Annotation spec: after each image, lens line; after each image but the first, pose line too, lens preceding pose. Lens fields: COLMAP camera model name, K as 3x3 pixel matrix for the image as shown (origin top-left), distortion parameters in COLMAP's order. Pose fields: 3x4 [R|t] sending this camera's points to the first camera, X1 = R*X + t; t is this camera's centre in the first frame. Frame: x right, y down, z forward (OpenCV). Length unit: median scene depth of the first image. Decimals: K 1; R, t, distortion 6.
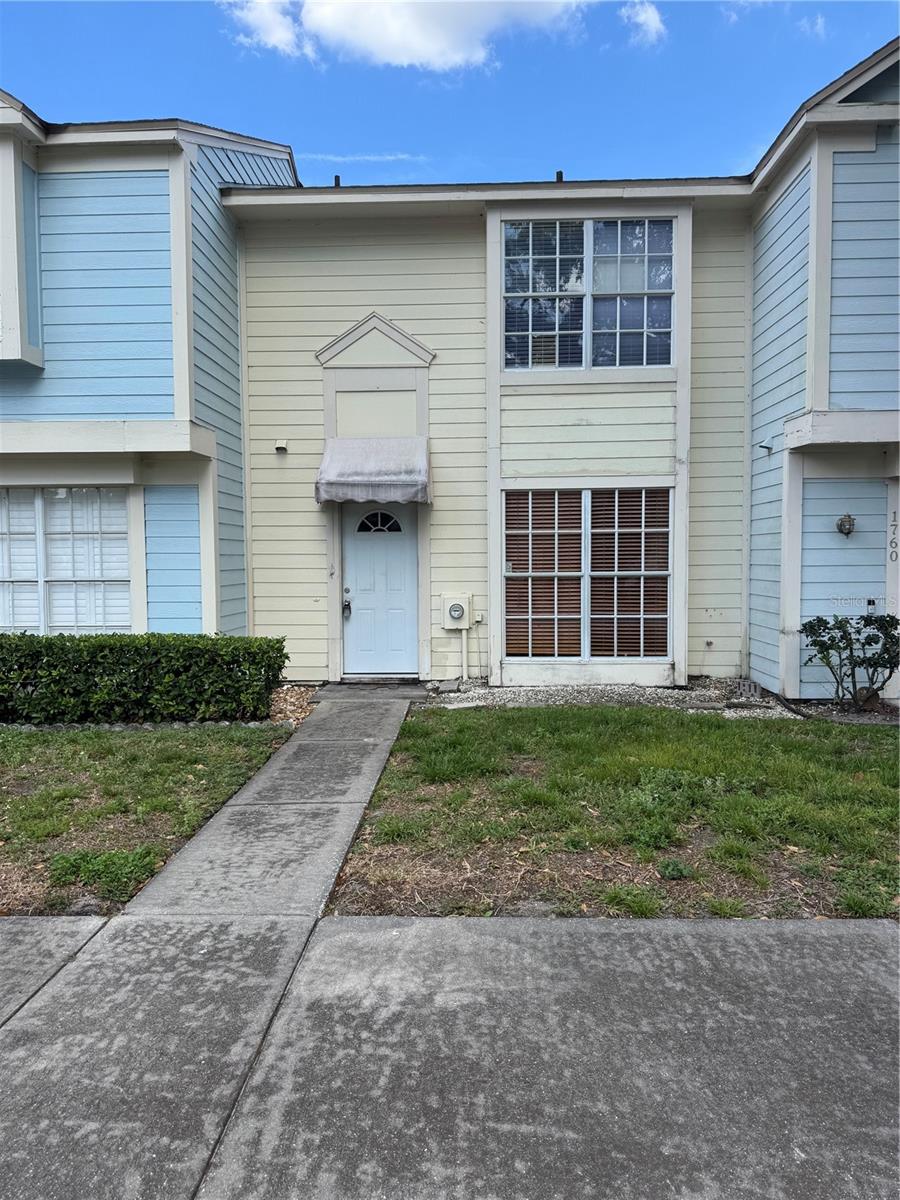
lens RADIAL K [[842.9, 0, 450.0], [0, 842.9, 600.0], [0, 0, 1]] dist [0.123951, -0.163966]
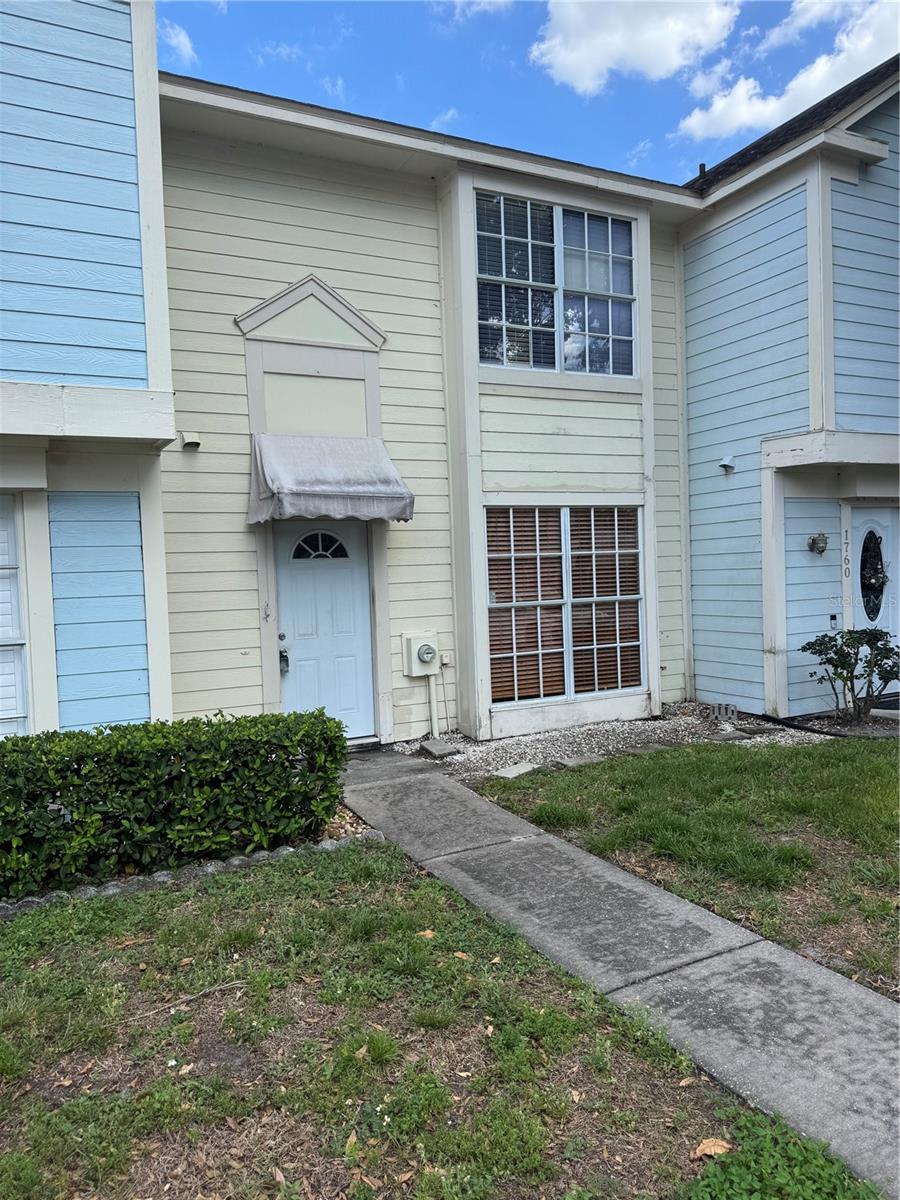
lens RADIAL K [[842.9, 0, 450.0], [0, 842.9, 600.0], [0, 0, 1]] dist [0.123951, -0.163966]
pose [[0.873081, -0.041625, 0.485794, -0.380759], [0.055801, 0.998333, -0.014745, -0.026058], [-0.484371, 0.039981, 0.873949, 0.284565]]
